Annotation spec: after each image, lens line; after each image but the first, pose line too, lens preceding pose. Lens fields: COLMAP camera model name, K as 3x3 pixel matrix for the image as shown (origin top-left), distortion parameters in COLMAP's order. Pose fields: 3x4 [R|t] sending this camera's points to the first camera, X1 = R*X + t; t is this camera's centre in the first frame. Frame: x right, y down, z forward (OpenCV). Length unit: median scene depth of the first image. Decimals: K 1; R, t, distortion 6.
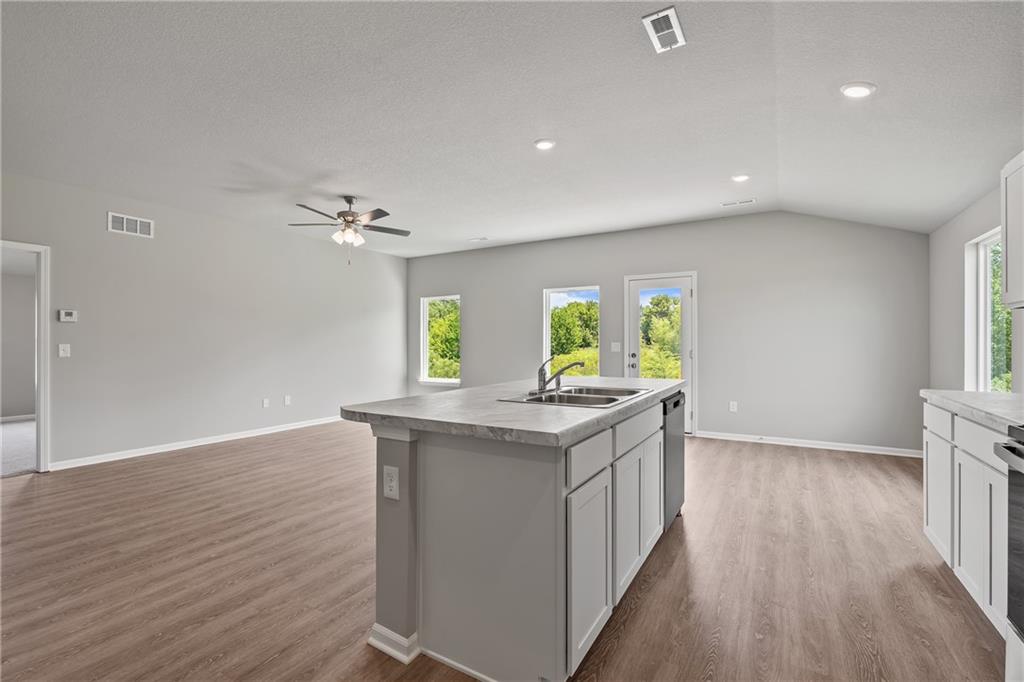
lens RADIAL K [[453.3, 0, 511.4], [0, 453.3, 339.1], [0, 0, 1]] dist [-0.007106, 0.001009]
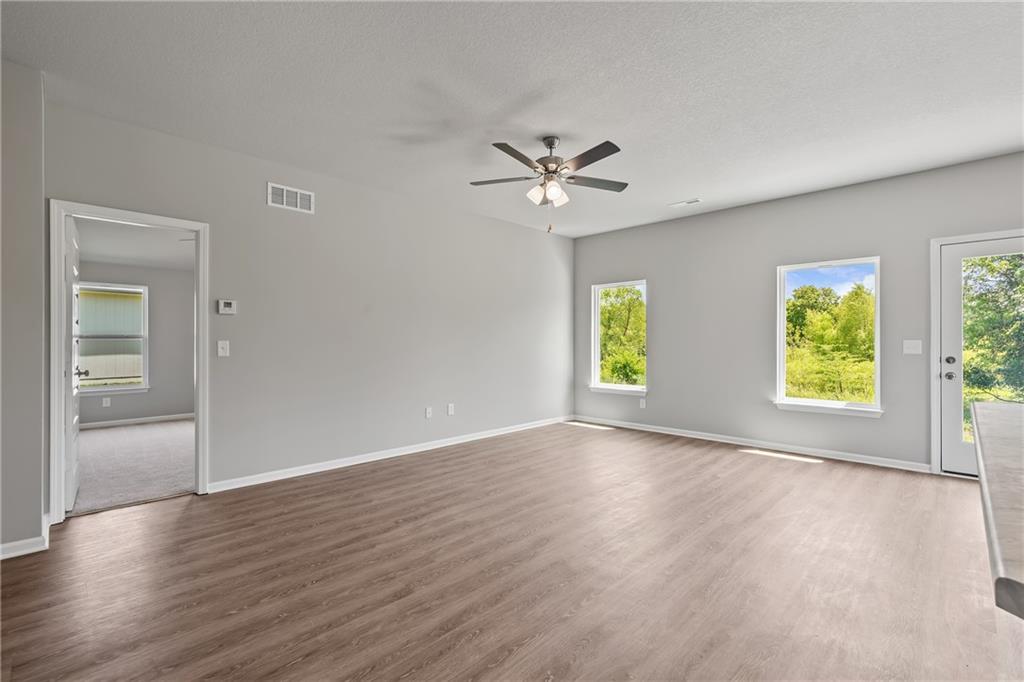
lens RADIAL K [[453.3, 0, 505.9], [0, 453.3, 336.4], [0, 0, 1]] dist [-0.007106, 0.001009]
pose [[0.969435, -0.000344, -0.245347, -0.237772], [0.000069, 0.999999, -0.001130, 0.003377], [0.245347, 0.001079, 0.969435, 0.269533]]
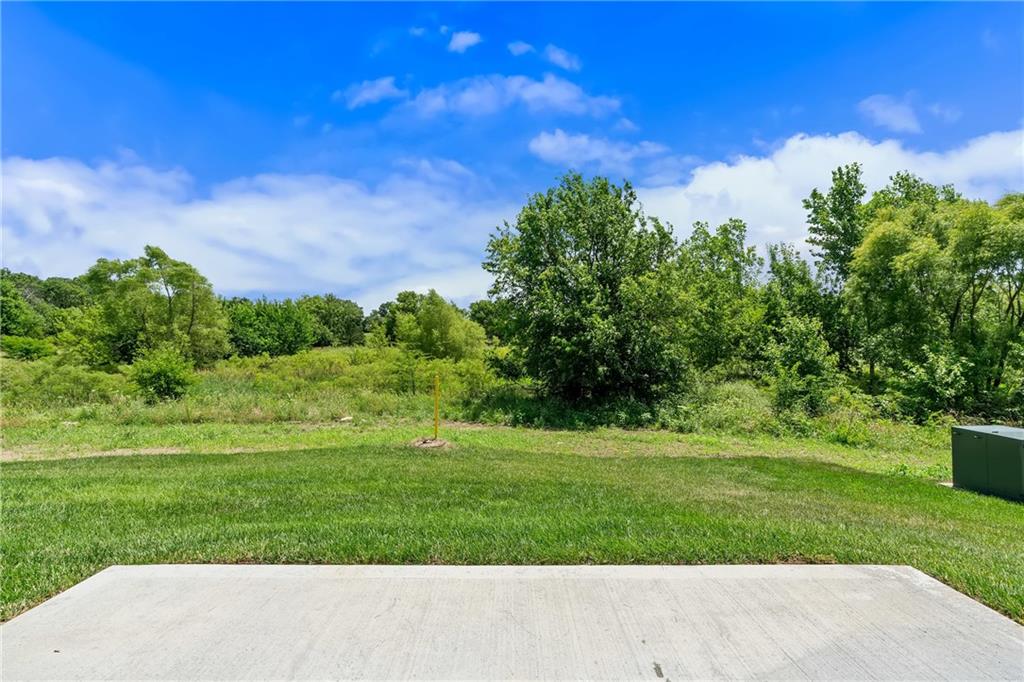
lens RADIAL K [[453.3, 0, 509.3], [0, 453.3, 342.1], [0, 0, 1]] dist [-0.007106, 0.001009]
pose [[0.853734, -0.001995, 0.520705, 0.311381], [-0.003432, 0.999949, 0.009458, 0.024031], [-0.520698, -0.009861, 0.853684, 1.081385]]
